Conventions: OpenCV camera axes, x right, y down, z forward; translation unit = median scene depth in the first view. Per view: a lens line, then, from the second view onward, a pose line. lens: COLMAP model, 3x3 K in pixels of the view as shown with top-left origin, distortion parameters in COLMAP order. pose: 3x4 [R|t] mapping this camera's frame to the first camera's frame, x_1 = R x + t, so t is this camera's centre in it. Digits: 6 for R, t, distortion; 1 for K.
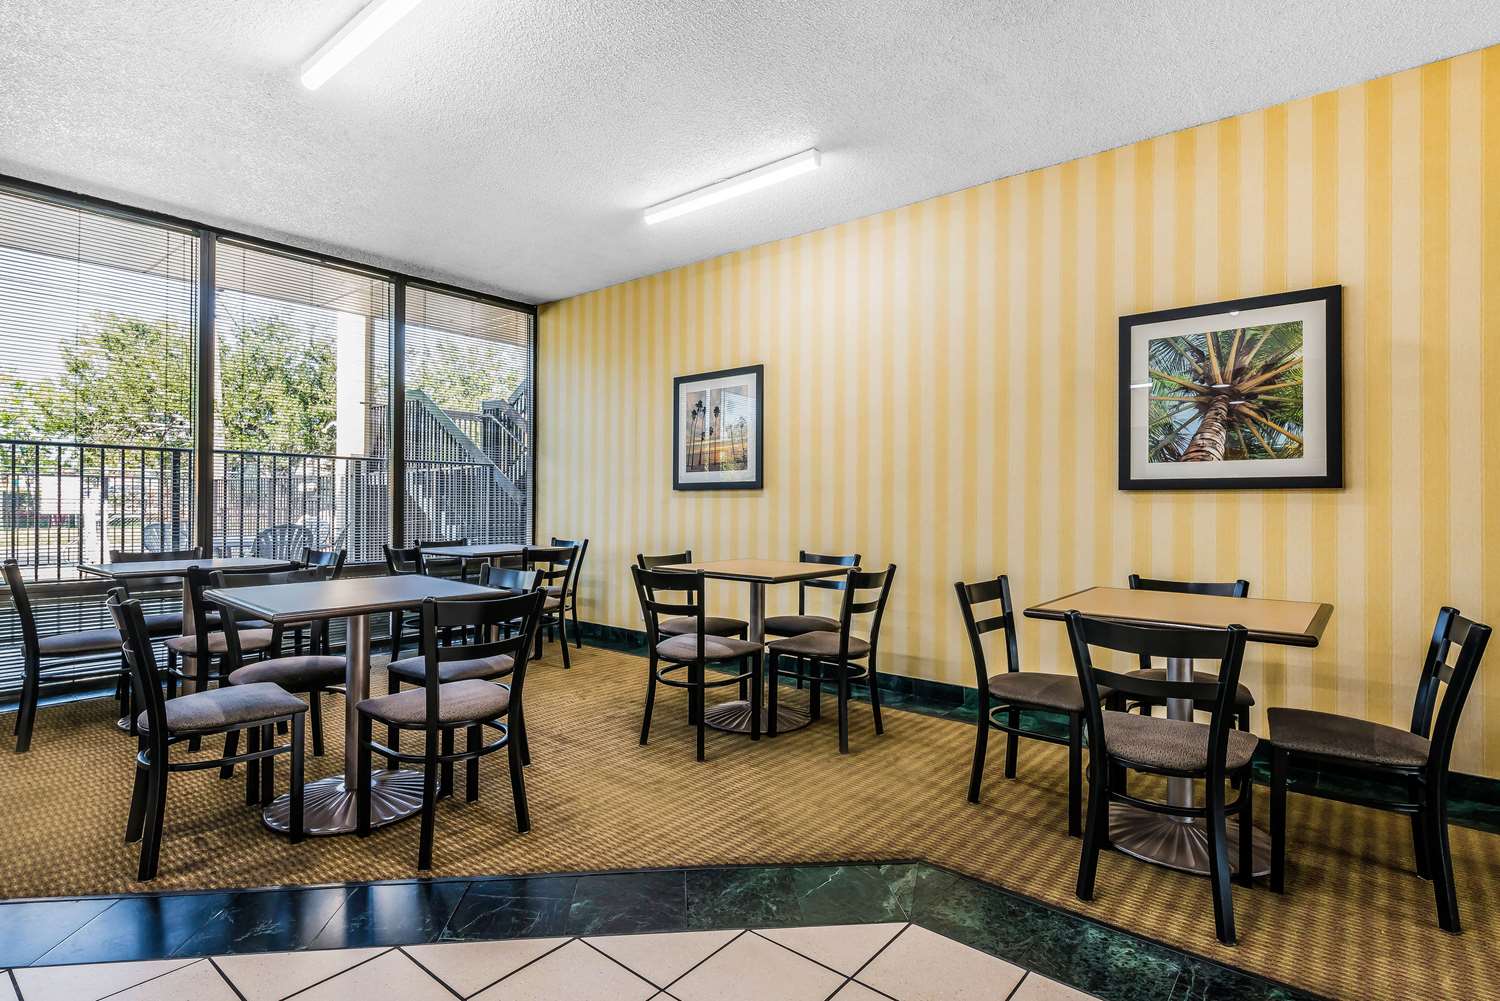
lens RADIAL K [[715.6, 0, 775.0], [0, 715.6, 502.0], [0, 0, 1]] dist [-0.002033, -0.000023]
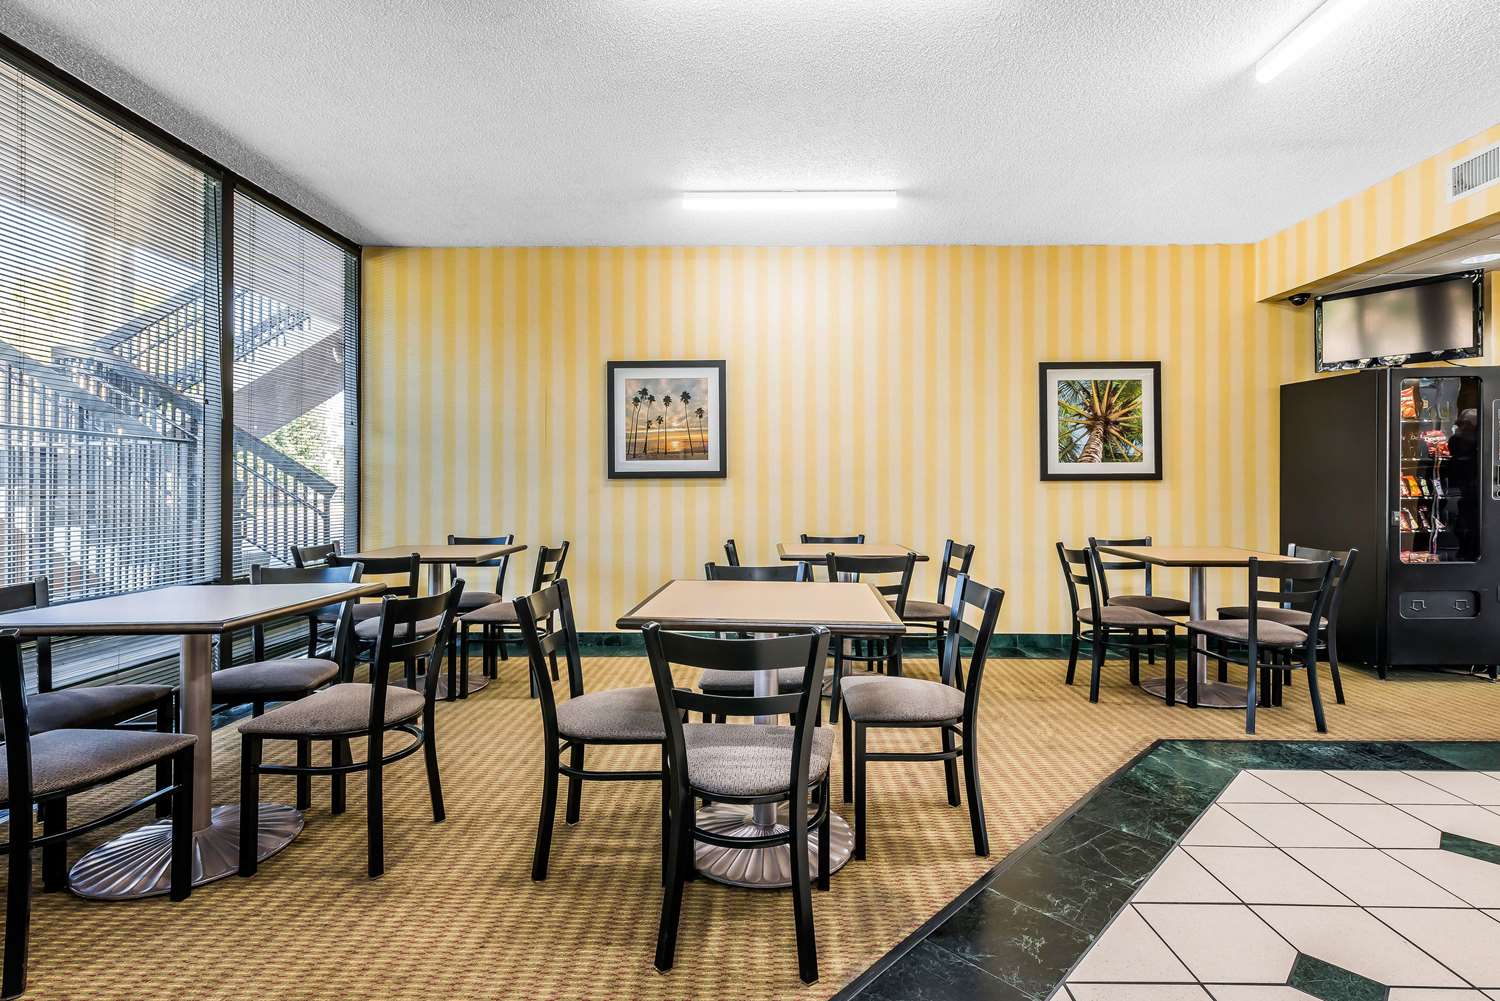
lens RADIAL K [[659.5, 0, 747.2], [0, 659.5, 491.0], [0, 0, 1]] dist [0.001185, -0.000251]
pose [[0.797493, -0.009538, 0.603252, -0.862406], [0.005346, 0.999947, 0.008742, -0.011664], [-0.603304, -0.003747, 0.797502, 0.303749]]
